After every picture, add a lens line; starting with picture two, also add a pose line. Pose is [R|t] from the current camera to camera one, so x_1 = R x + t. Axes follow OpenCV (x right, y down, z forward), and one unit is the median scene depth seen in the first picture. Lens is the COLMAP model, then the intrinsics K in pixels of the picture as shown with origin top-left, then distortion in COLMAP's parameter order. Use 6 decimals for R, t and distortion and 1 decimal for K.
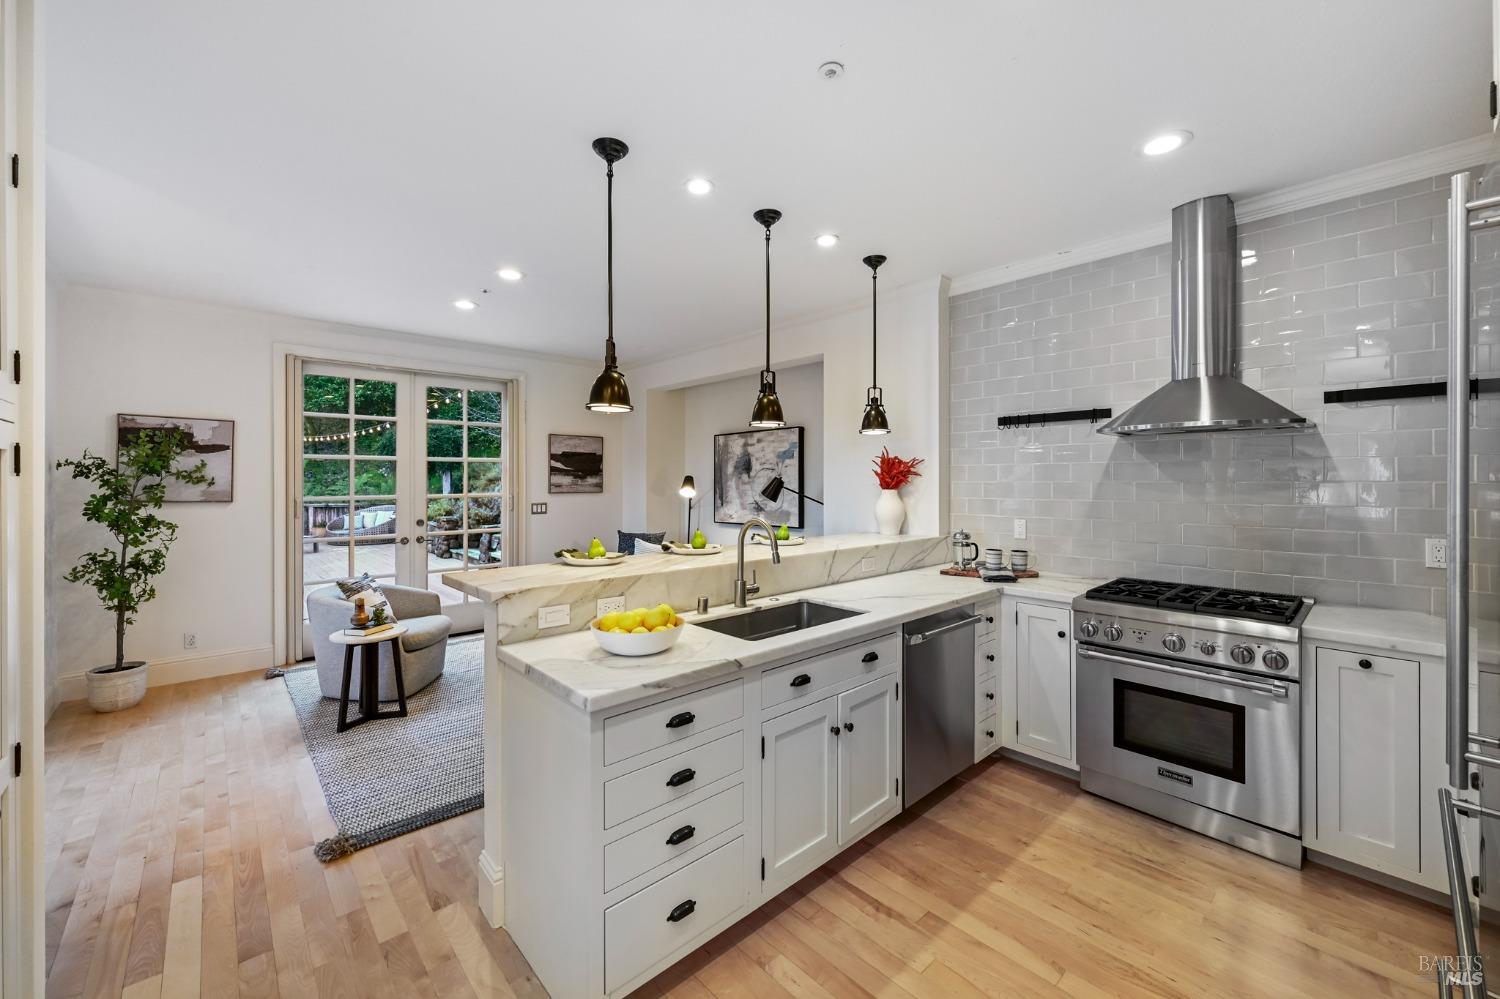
lens RADIAL K [[594.1, 0, 743.0], [0, 594.1, 498.4], [0, 0, 1]] dist [0.000890, 0.000148]
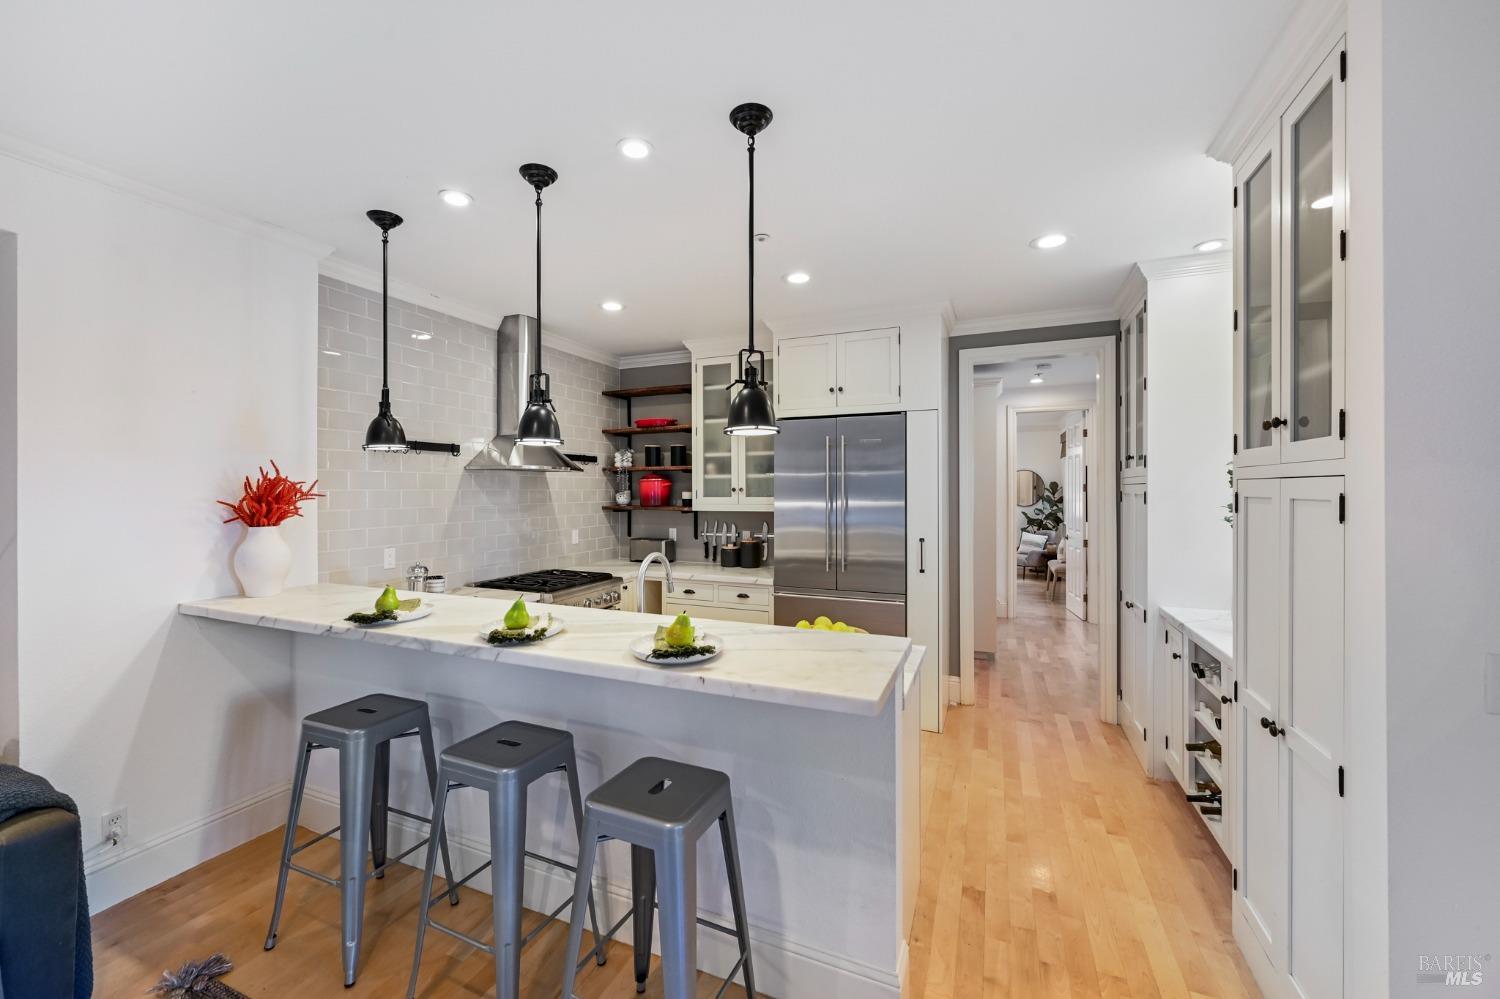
lens RADIAL K [[594.1, 0, 743.0], [0, 594.1, 498.4], [0, 0, 1]] dist [0.000890, 0.000148]
pose [[-0.419400, -0.007348, 0.907772, -0.394600], [0.035164, 0.999085, 0.024334, -0.030030], [-0.907120, 0.042127, -0.418758, 0.554972]]
